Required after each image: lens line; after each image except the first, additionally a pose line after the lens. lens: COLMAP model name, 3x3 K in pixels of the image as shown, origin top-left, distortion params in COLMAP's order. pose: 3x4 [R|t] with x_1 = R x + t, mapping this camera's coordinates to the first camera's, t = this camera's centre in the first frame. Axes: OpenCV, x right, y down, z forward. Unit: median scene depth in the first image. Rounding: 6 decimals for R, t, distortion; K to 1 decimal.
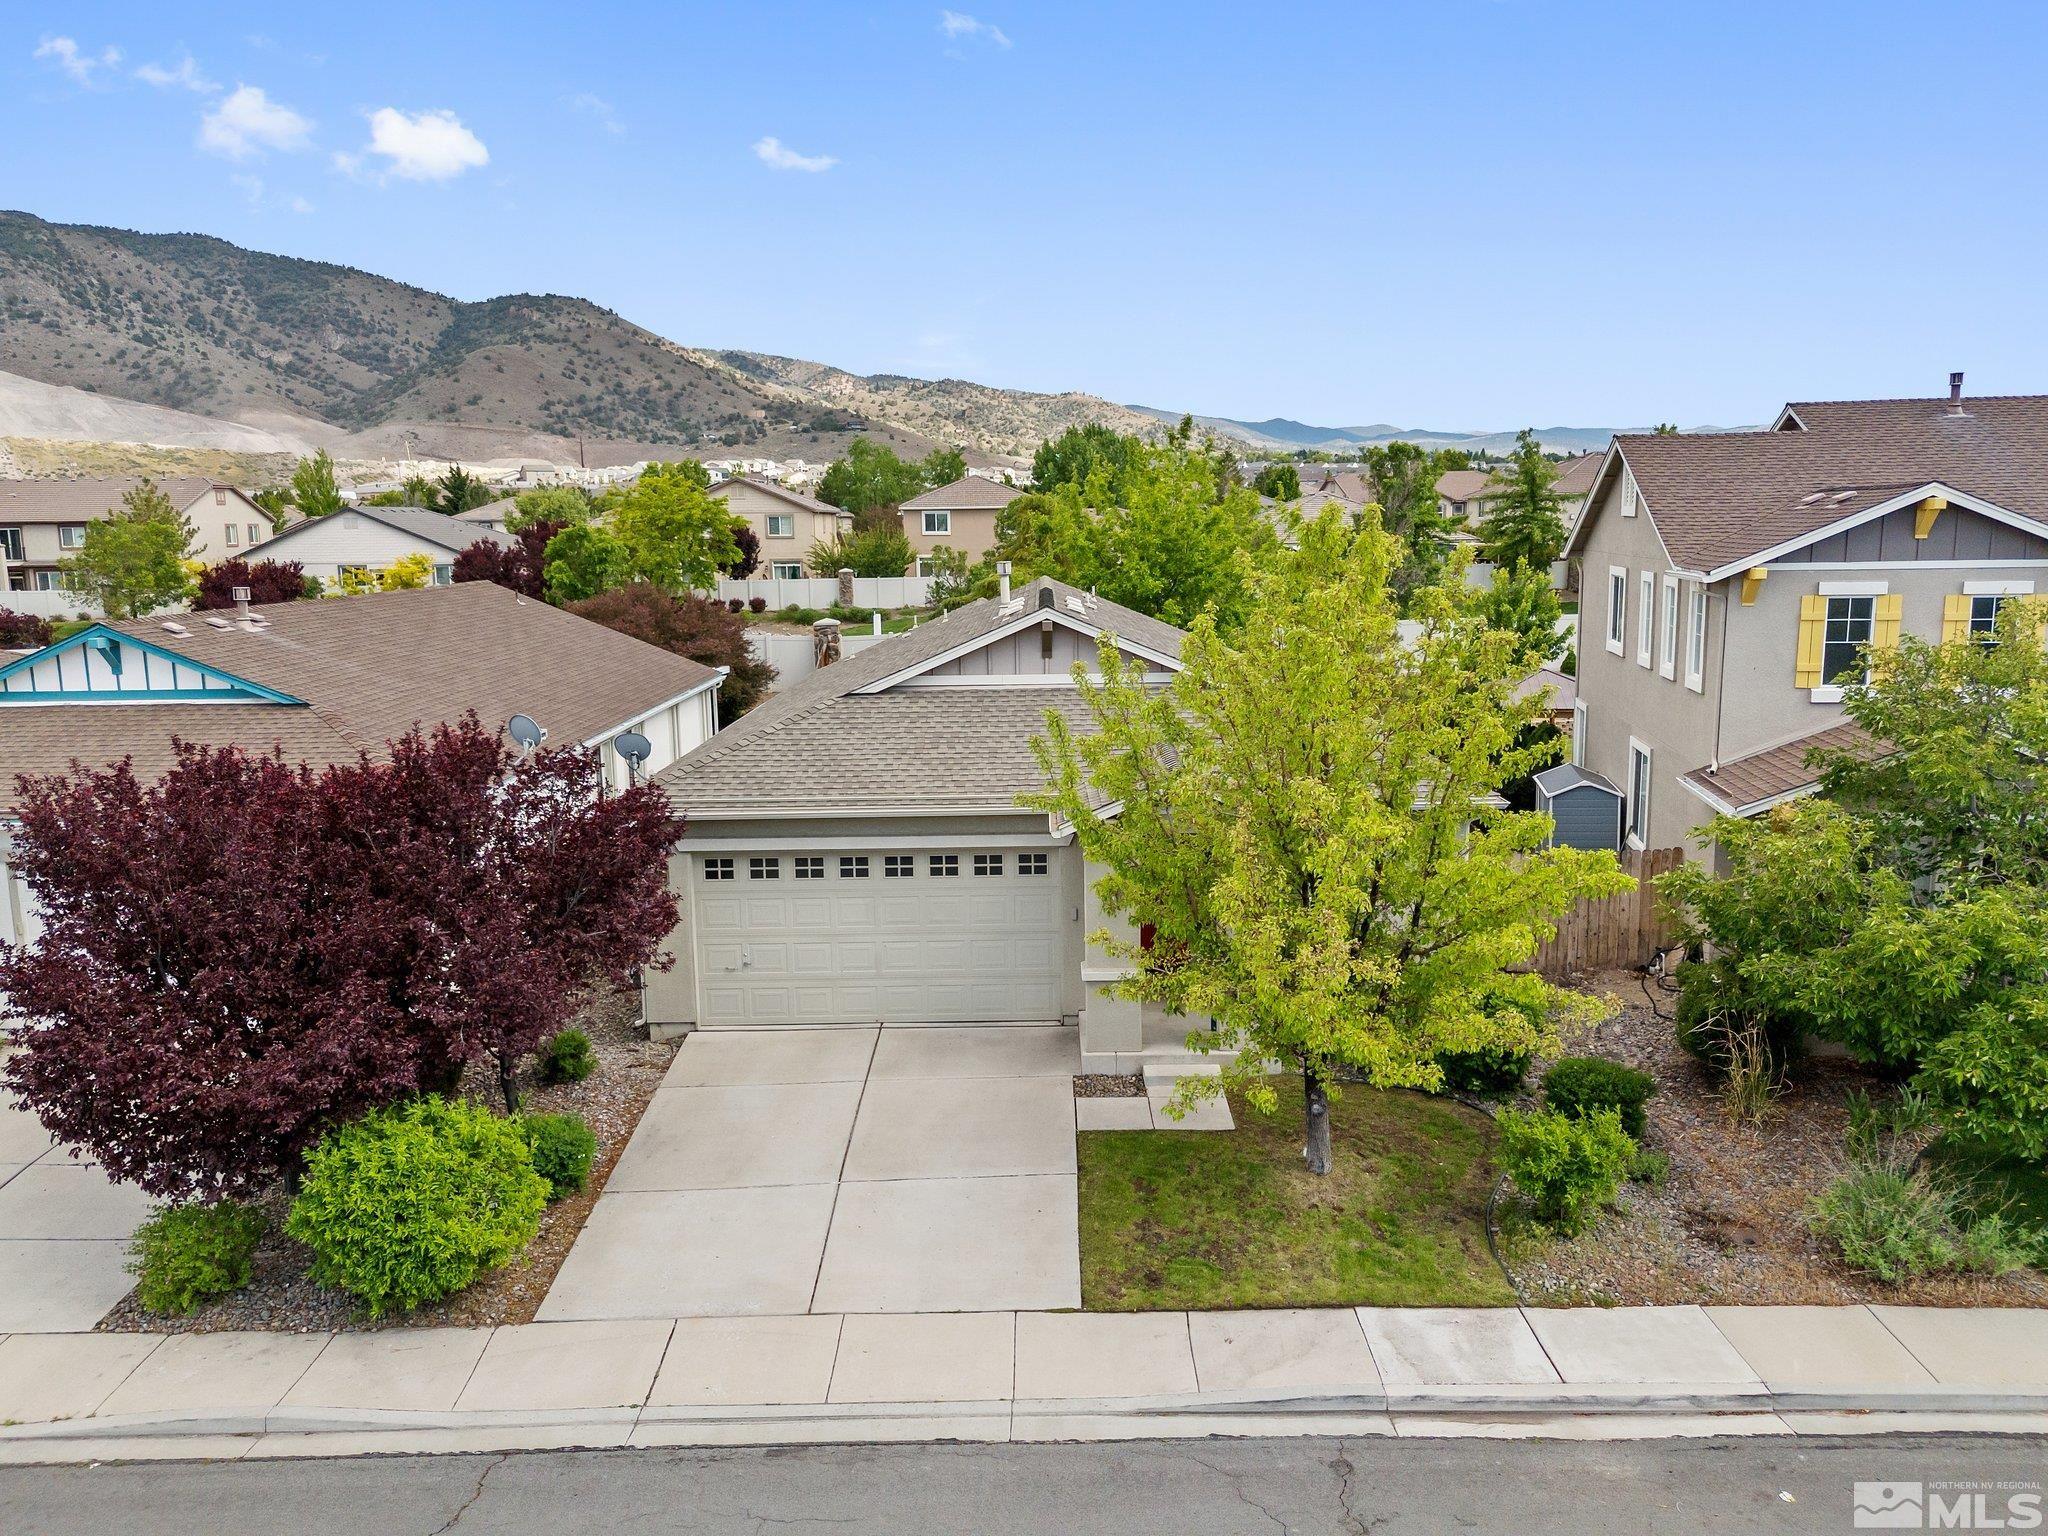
lens RADIAL K [[1541.5, 0, 1022.3], [0, 1541.5, 770.7], [0, 0, 1]] dist [0.047848, -0.031215]
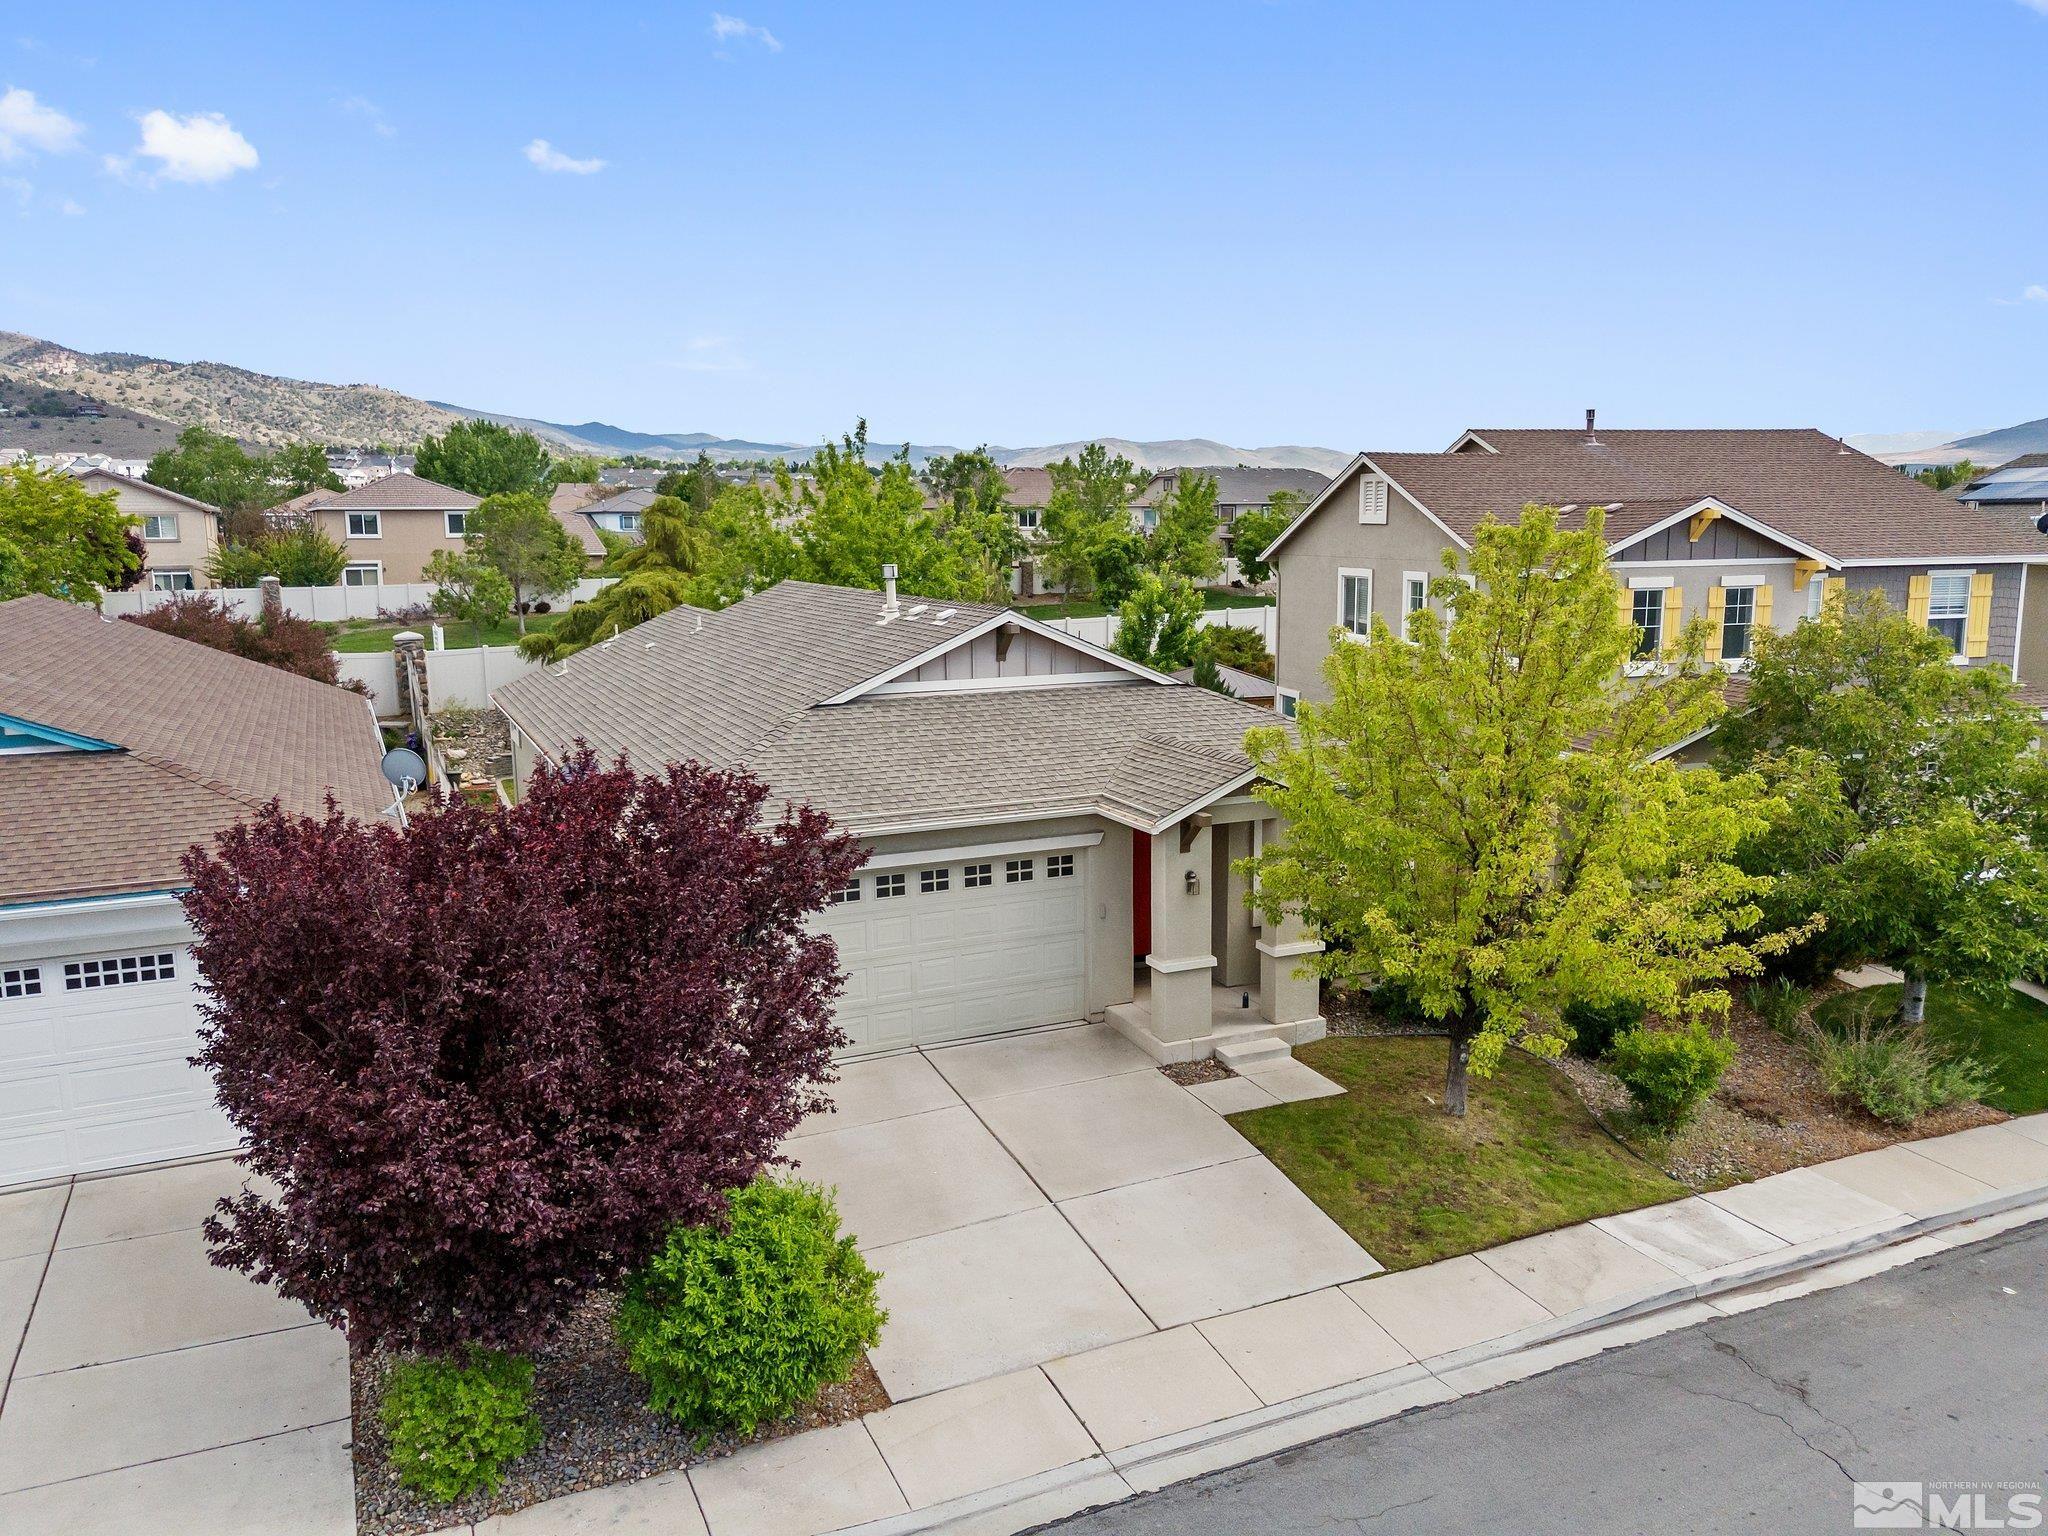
lens RADIAL K [[1541.5, 0, 1029.3], [0, 1541.5, 770.6], [0, 0, 1]] dist [0.047848, -0.031215]
pose [[0.904874, -0.061539, 0.421207, -0.428246], [0.063441, 0.997940, 0.009512, -0.011994], [-0.420925, 0.018114, 0.906915, 0.100073]]
